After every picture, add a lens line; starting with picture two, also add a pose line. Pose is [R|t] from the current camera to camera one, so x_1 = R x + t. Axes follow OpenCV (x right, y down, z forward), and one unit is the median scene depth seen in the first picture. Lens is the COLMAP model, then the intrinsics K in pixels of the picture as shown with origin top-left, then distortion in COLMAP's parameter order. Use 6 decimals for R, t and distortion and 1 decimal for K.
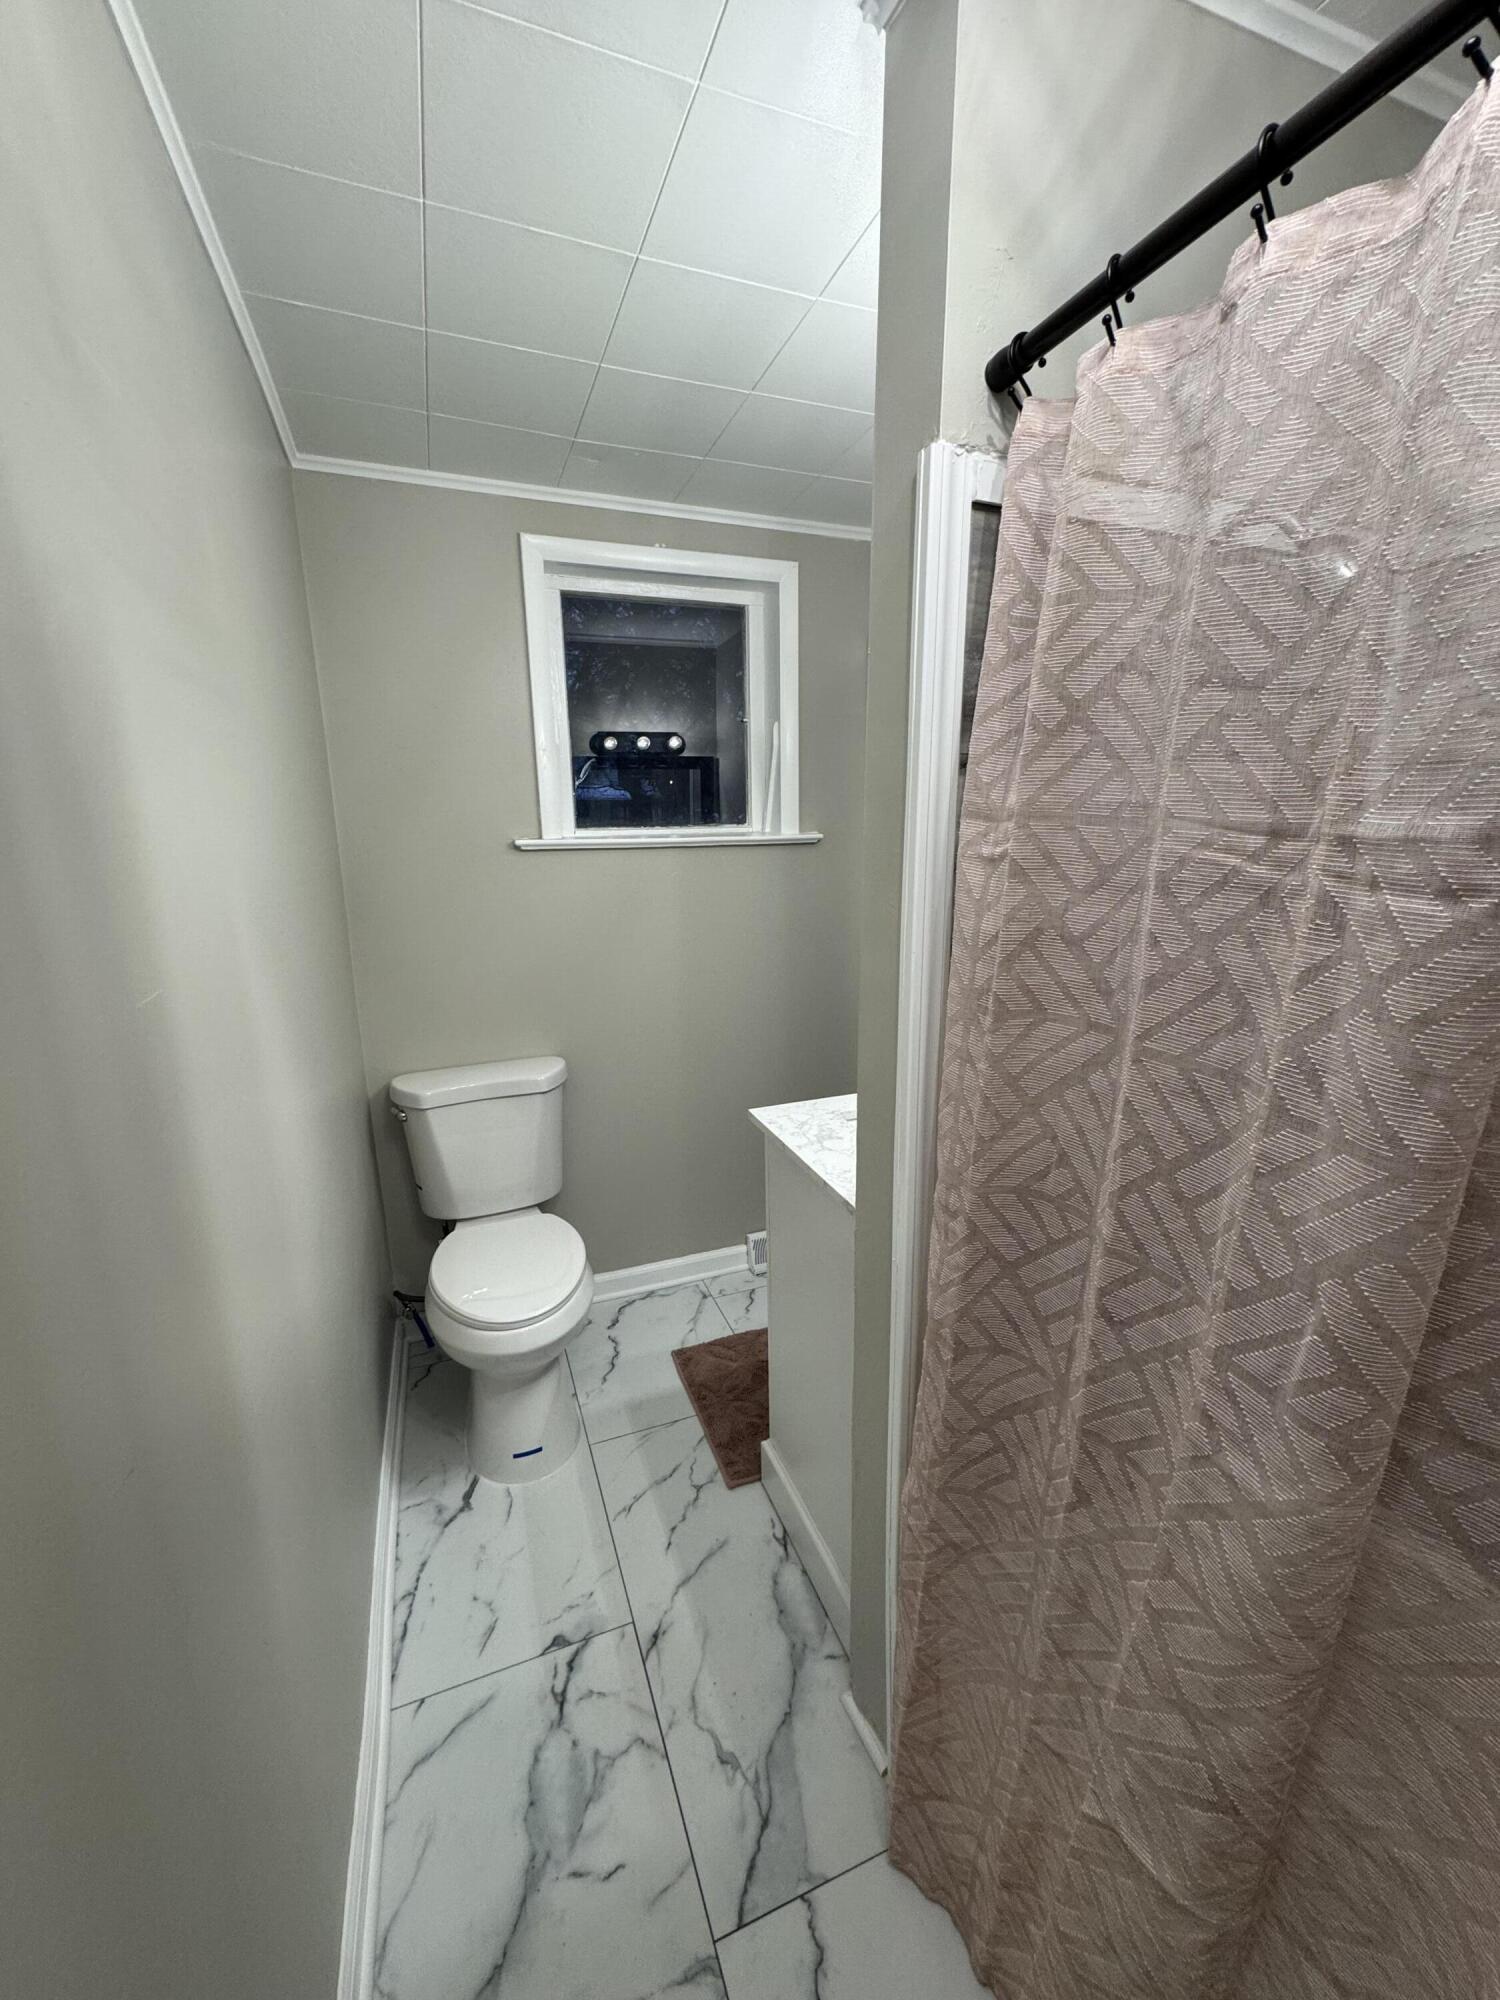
lens RADIAL K [[793.9, 0, 753.1], [0, 793.9, 1000.4], [0, 0, 1]] dist [-0.001251, 0.000238]
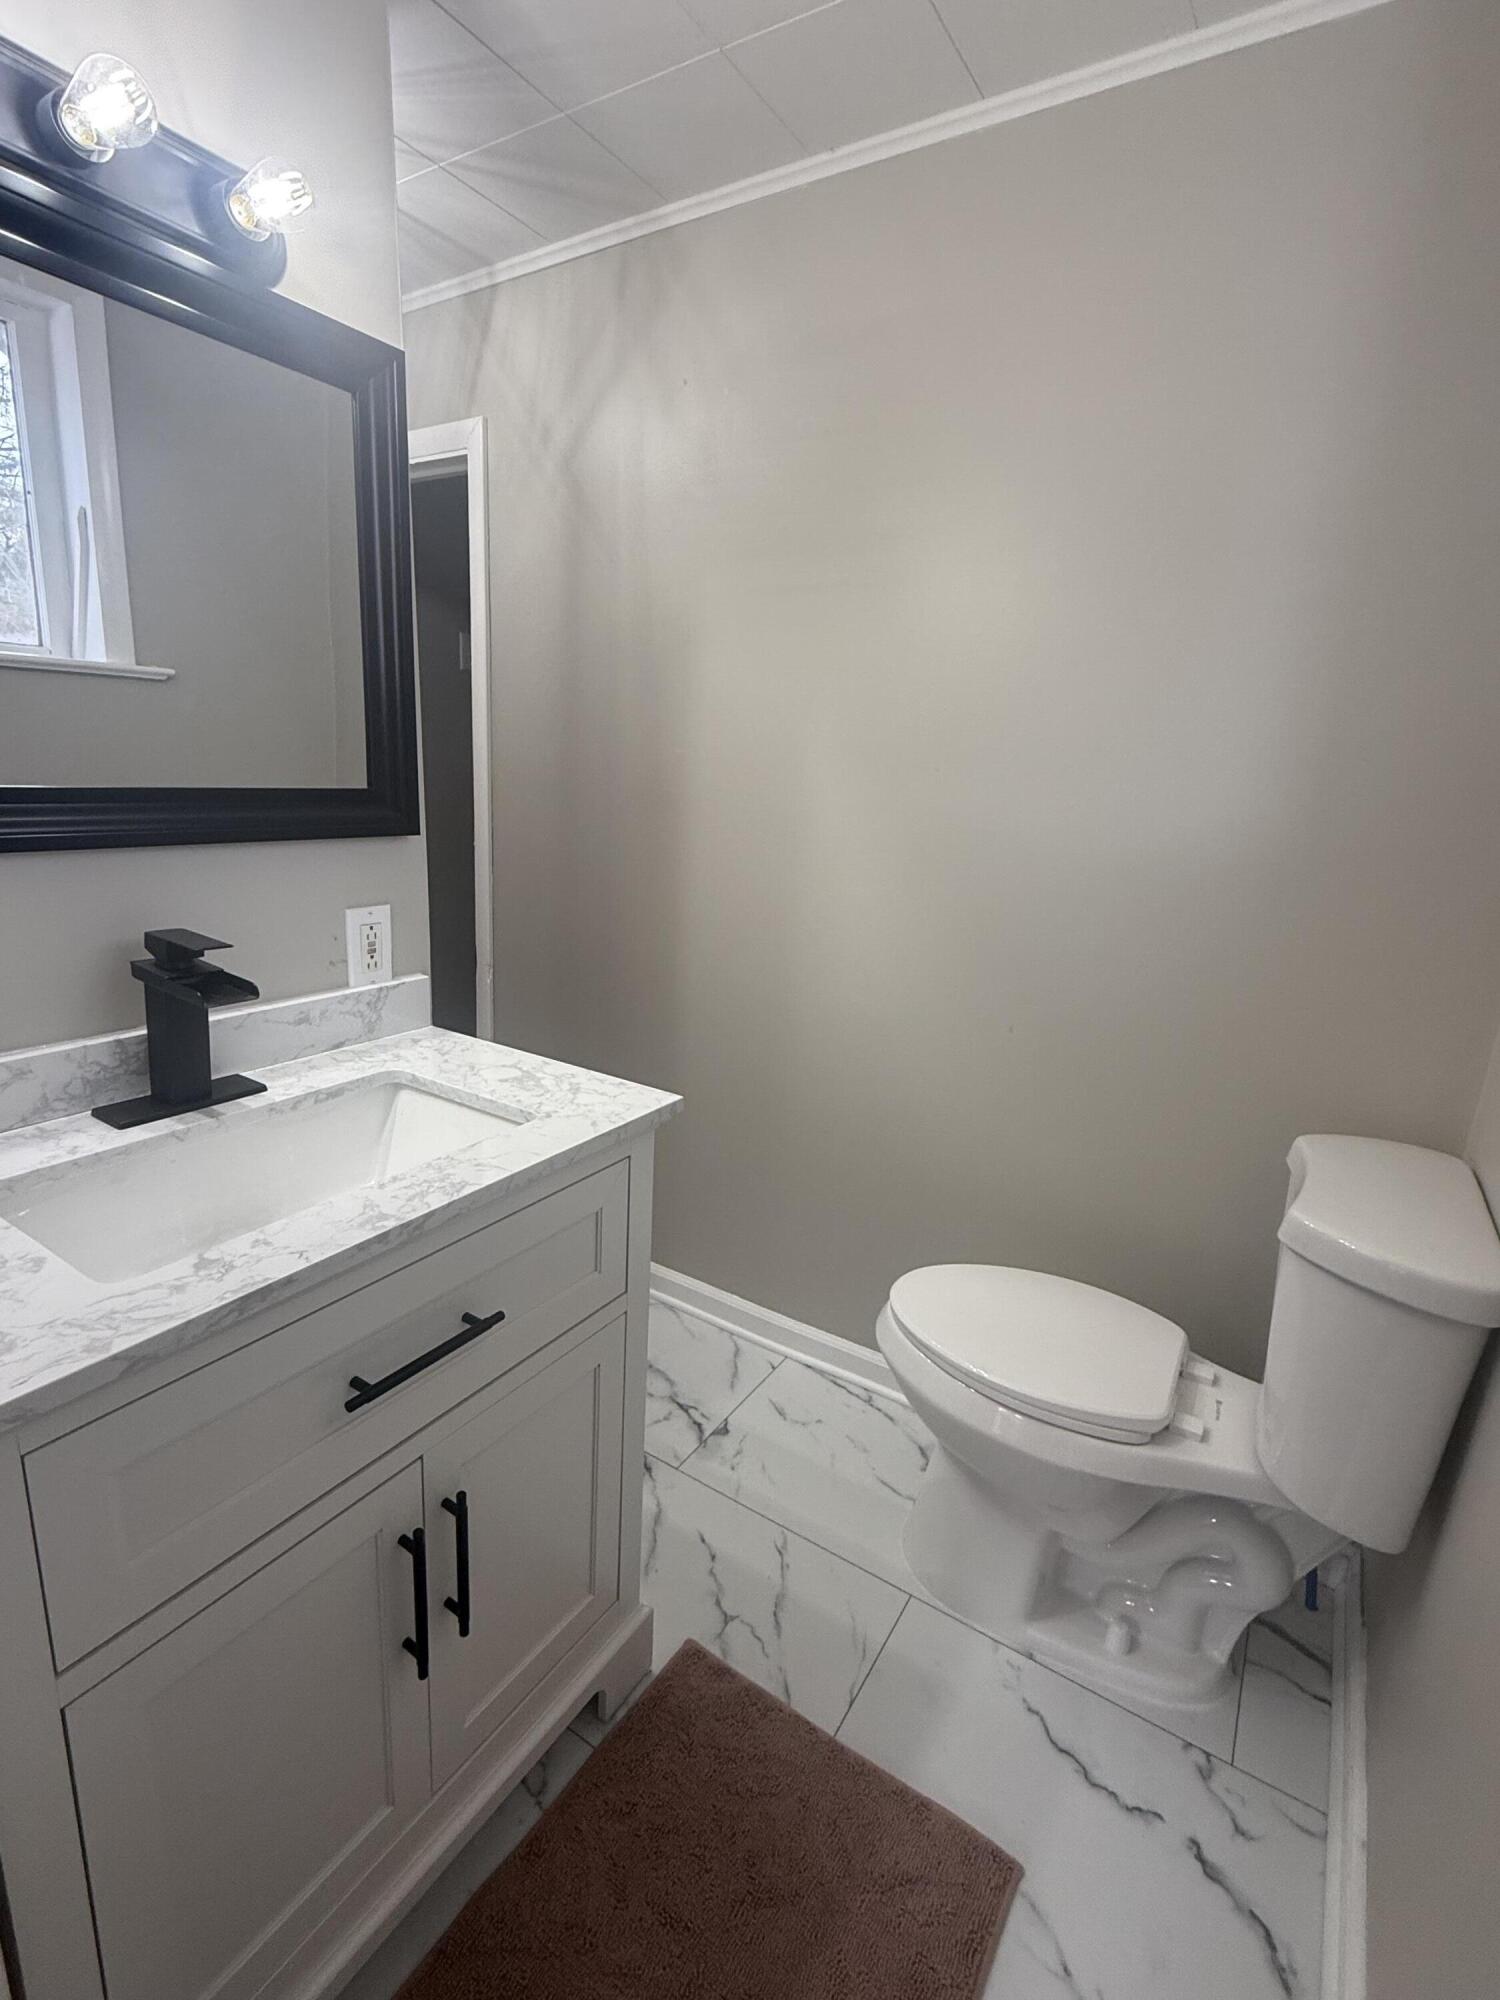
lens RADIAL K [[935.7, 0, 745.1], [0, 935.7, 991.1], [0, 0, 1]] dist [0.001676, 0.000331]
pose [[-0.806062, 0.112292, -0.581081, 0.466361], [-0.165049, 0.900231, 0.402919, -0.295570], [0.568351, 0.420685, -0.707108, 1.903978]]
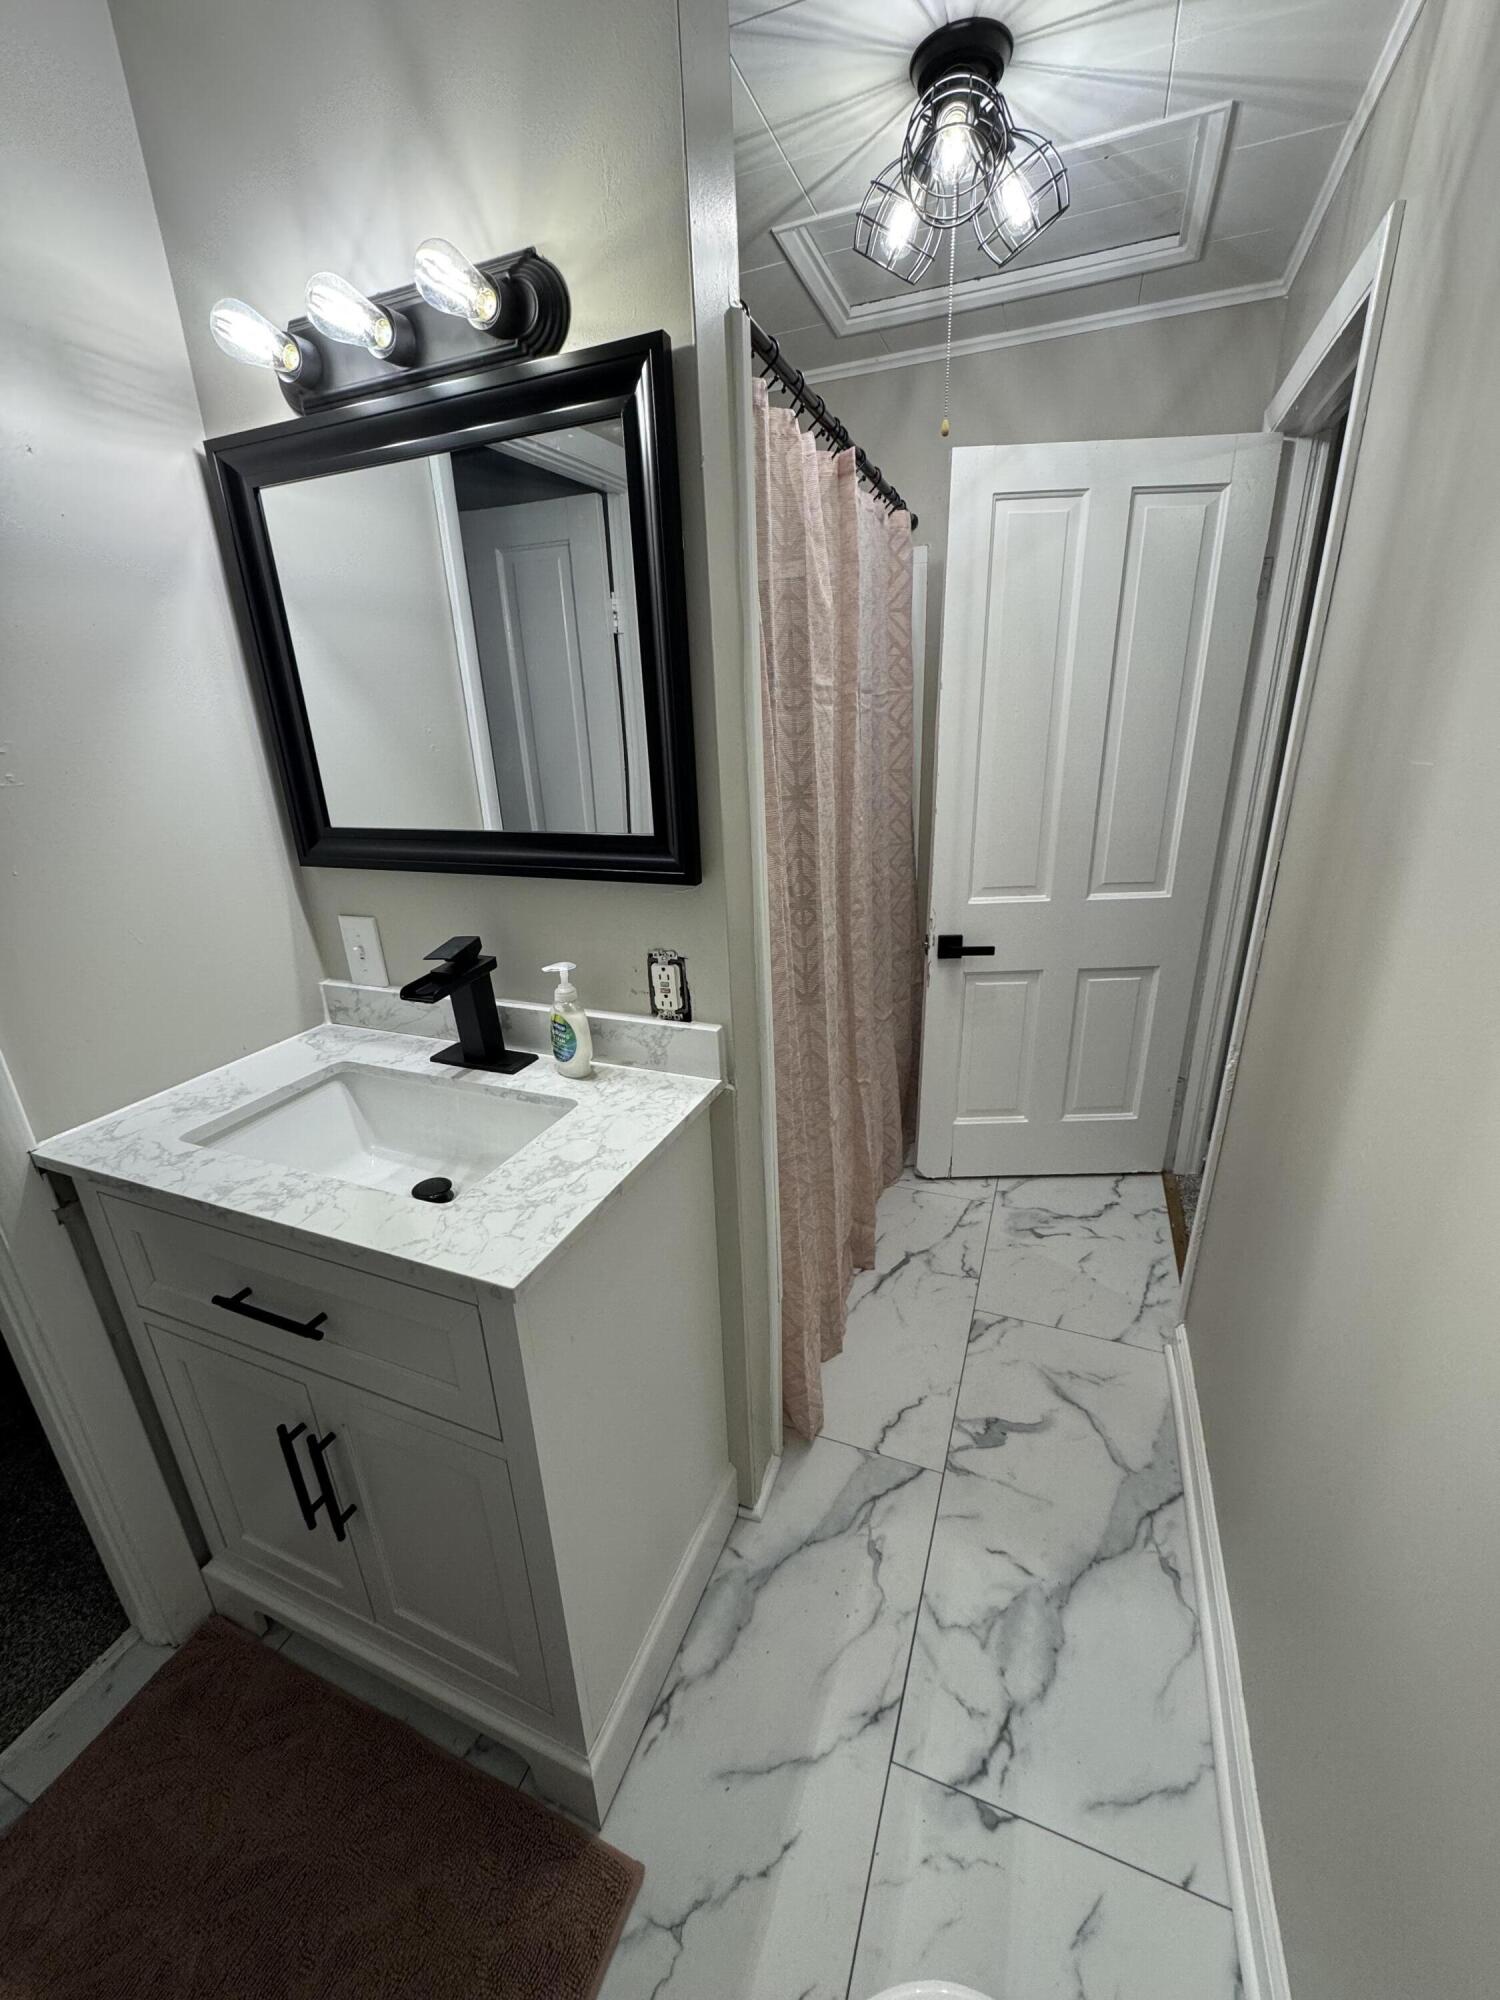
lens RADIAL K [[793.9, 0, 753.1], [0, 793.9, 1000.4], [0, 0, 1]] dist [-0.001251, 0.000238]
pose [[-0.733379, -0.196202, 0.650892, -0.467871], [0.181712, 0.866035, 0.465794, -0.242966], [-0.655085, 0.459879, -0.599480, 1.402292]]
